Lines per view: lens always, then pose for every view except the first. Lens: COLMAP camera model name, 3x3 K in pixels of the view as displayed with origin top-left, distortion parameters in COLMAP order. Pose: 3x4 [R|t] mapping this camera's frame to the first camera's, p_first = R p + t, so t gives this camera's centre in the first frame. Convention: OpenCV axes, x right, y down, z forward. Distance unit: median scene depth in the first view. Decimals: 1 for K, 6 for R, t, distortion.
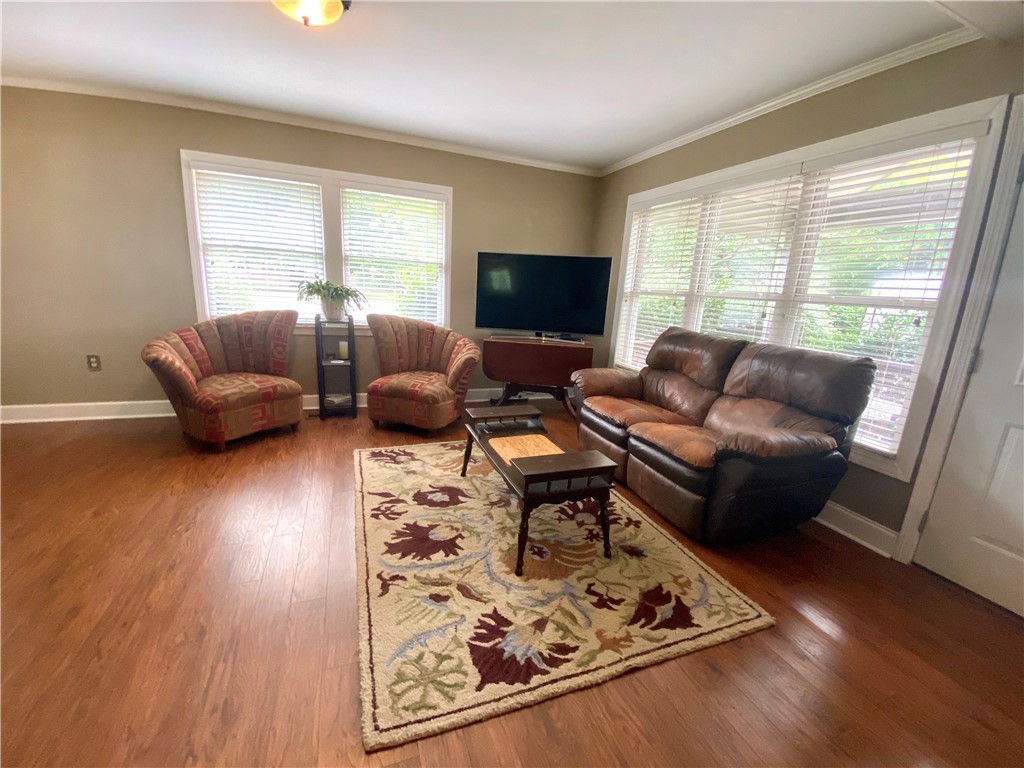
lens RADIAL K [[420.9, 0, 512.2], [0, 420.9, 383.6], [0, 0, 1]] dist [0.051755, -0.041740]
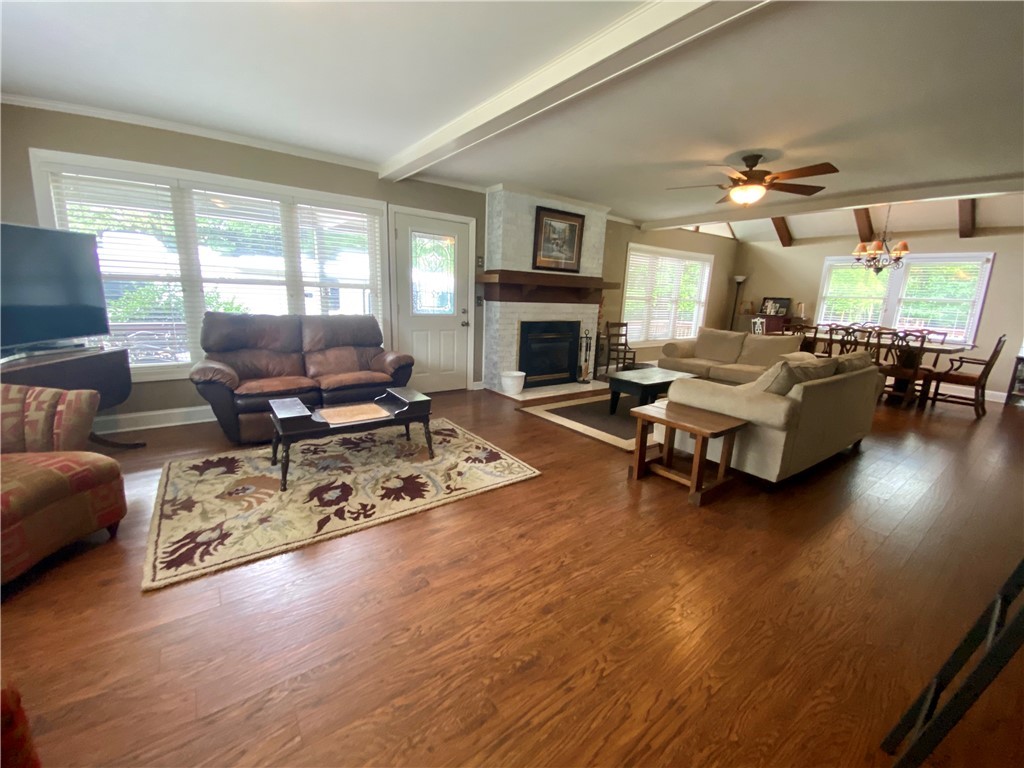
lens RADIAL K [[420.9, 0, 512.2], [0, 420.9, 383.6], [0, 0, 1]] dist [0.051755, -0.041740]
pose [[-0.269848, -0.264024, 0.925999, -1.291705], [0.168318, 0.933934, 0.315337, -0.261637], [-0.948078, 0.240955, -0.207580, 0.795286]]
